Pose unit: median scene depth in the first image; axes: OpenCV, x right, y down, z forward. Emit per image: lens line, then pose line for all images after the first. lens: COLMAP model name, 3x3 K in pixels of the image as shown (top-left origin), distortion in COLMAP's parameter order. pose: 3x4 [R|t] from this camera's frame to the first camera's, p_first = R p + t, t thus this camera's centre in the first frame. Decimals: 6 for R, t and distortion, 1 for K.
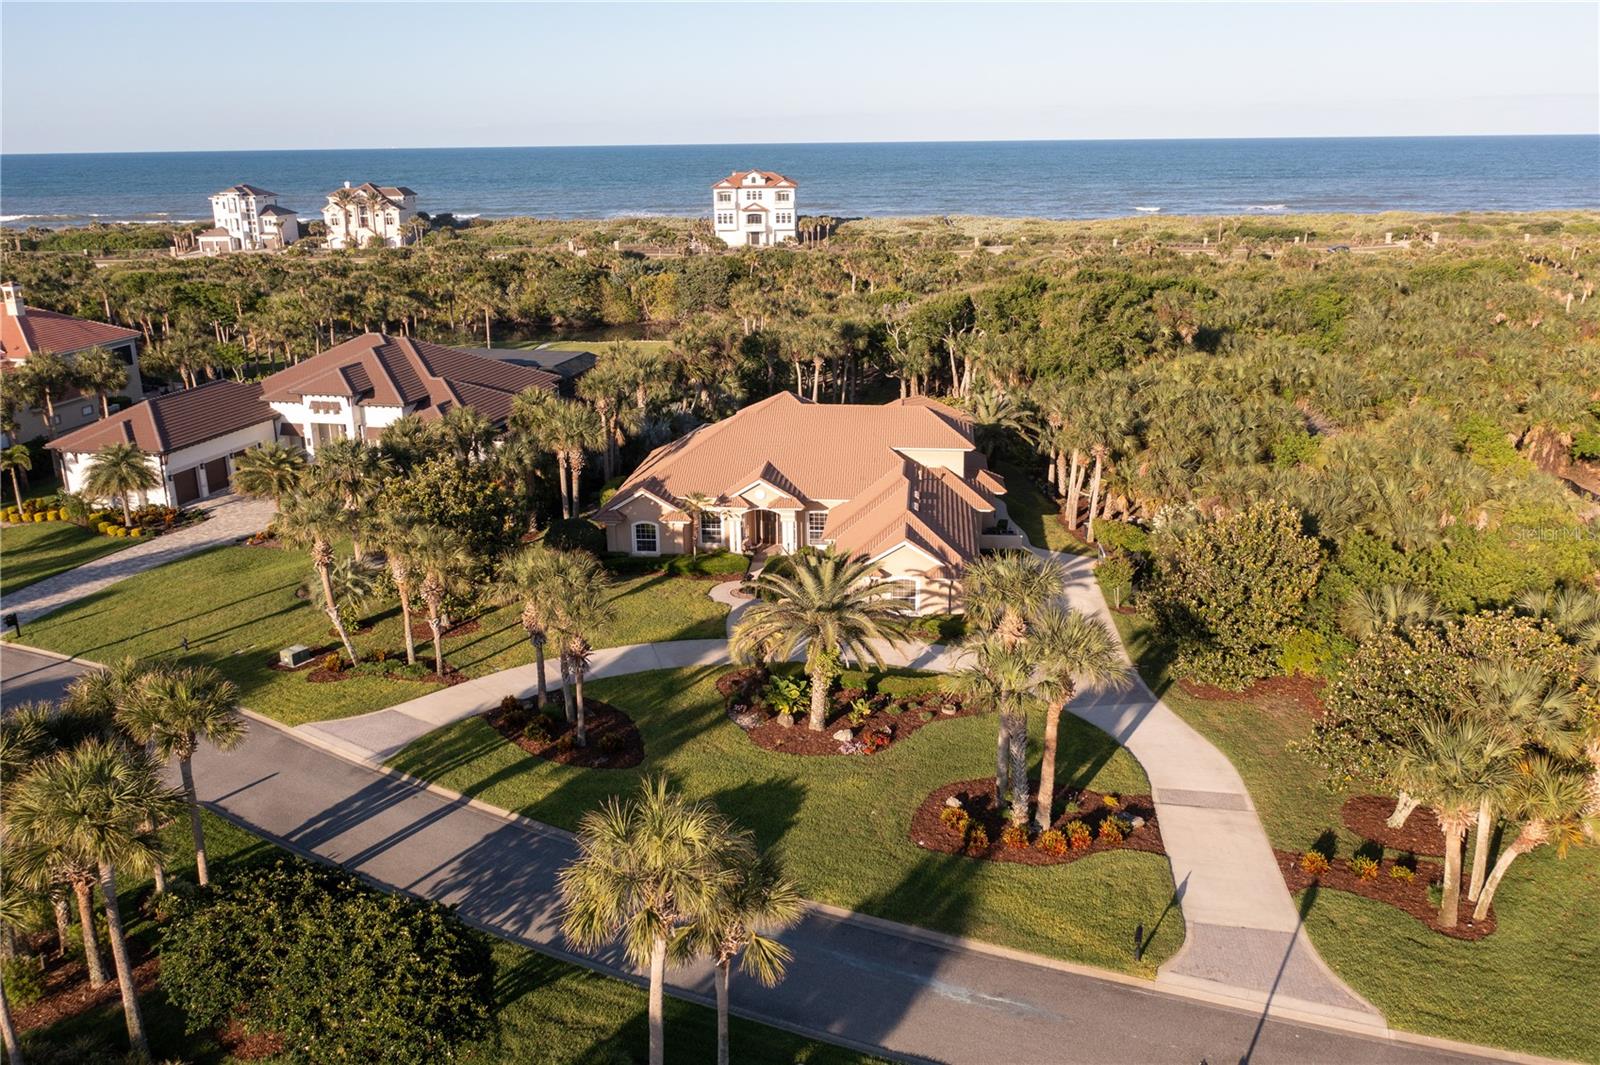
lens RADIAL K [[1269.2, 0, 800.0], [0, 1269.2, 532.5], [0, 0, 1]] dist [-0.009927, 0.004837]
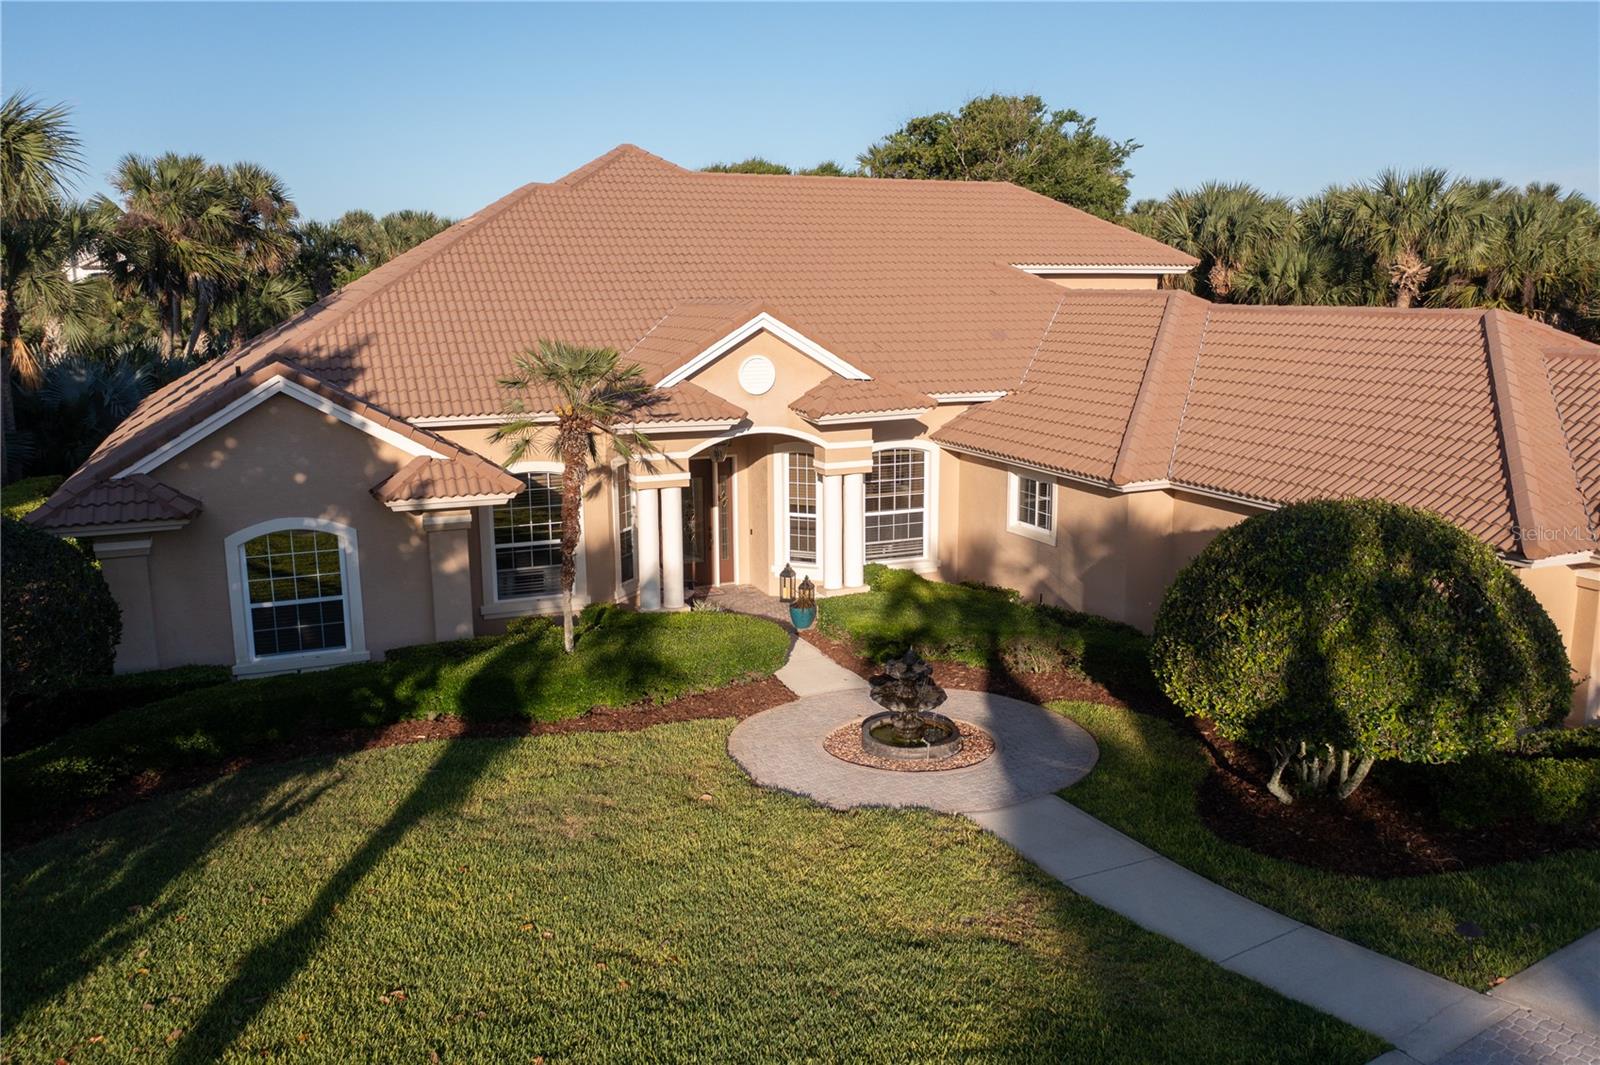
lens RADIAL K [[1269.2, 0, 800.0], [0, 1269.2, 532.5], [0, 0, 1]] dist [-0.009927, 0.004837]
pose [[0.878169, -0.088607, 0.470073, -0.147286], [0.138897, 0.987589, -0.073324, 0.022751], [-0.457741, 0.129682, 0.879577, 0.745397]]
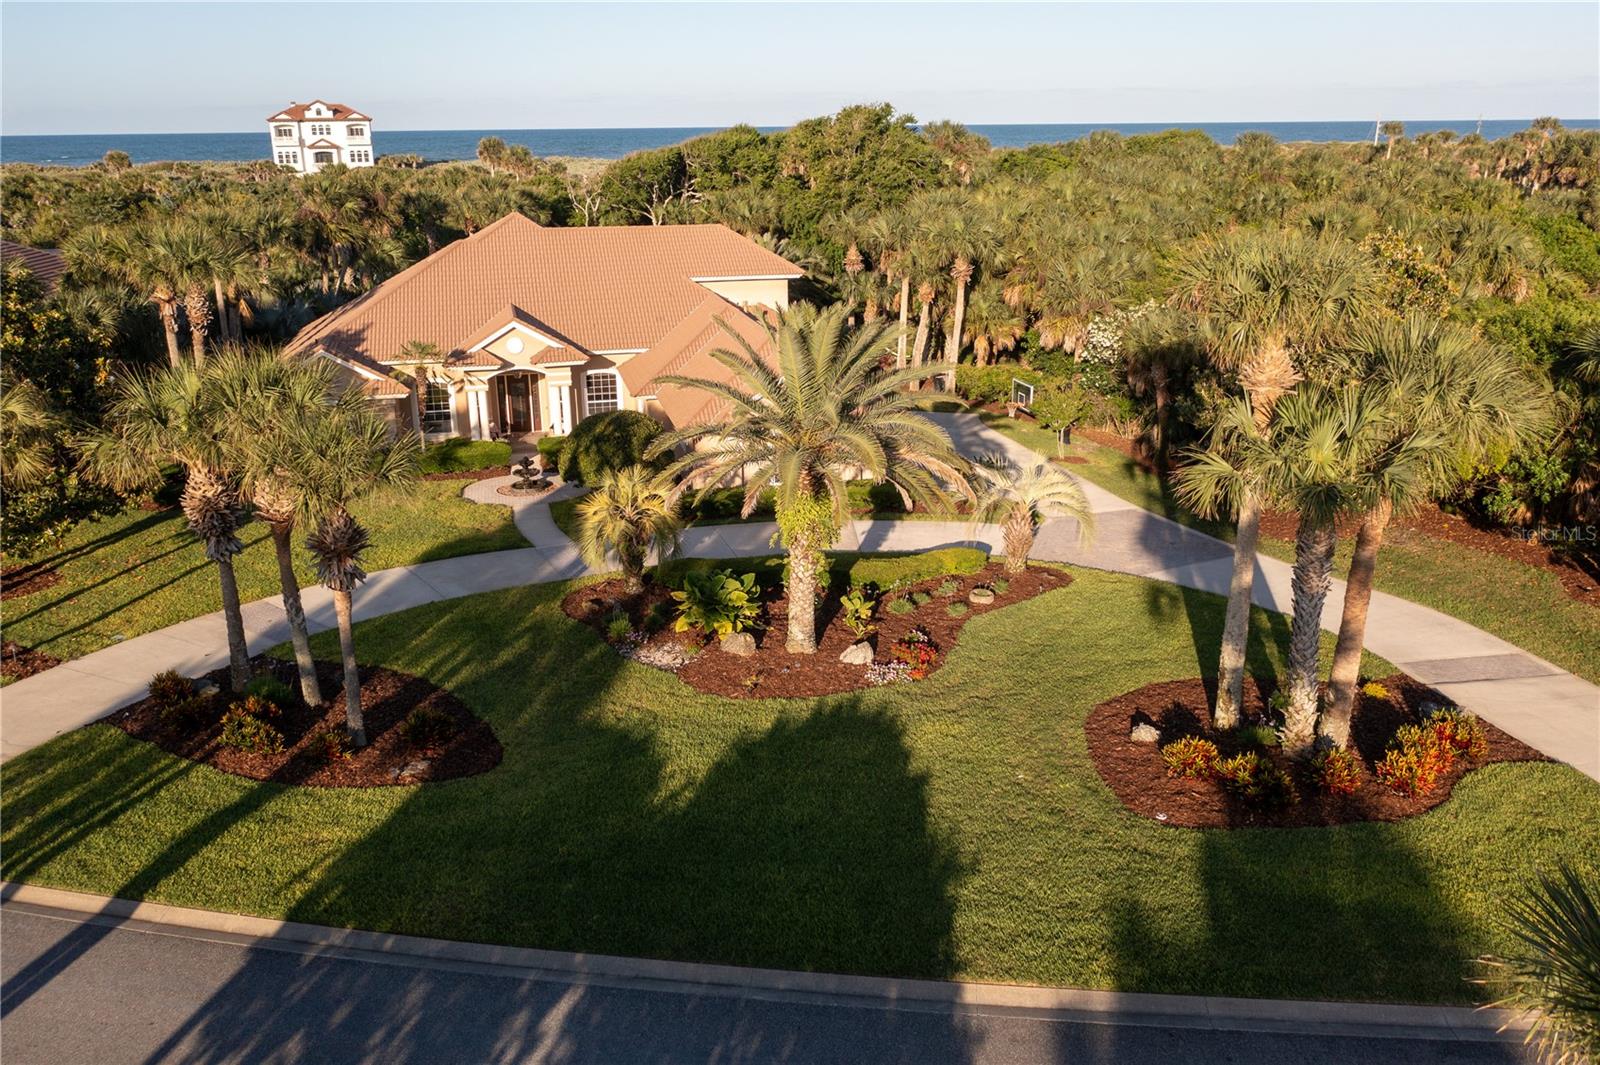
lens RADIAL K [[1269.2, 0, 800.0], [0, 1269.2, 532.5], [0, 0, 1]] dist [-0.009927, 0.004837]
pose [[0.943653, -0.100280, 0.315377, -0.105348], [0.097786, 0.994924, 0.023766, 0.062381], [-0.316159, 0.008412, 0.948669, 0.330025]]
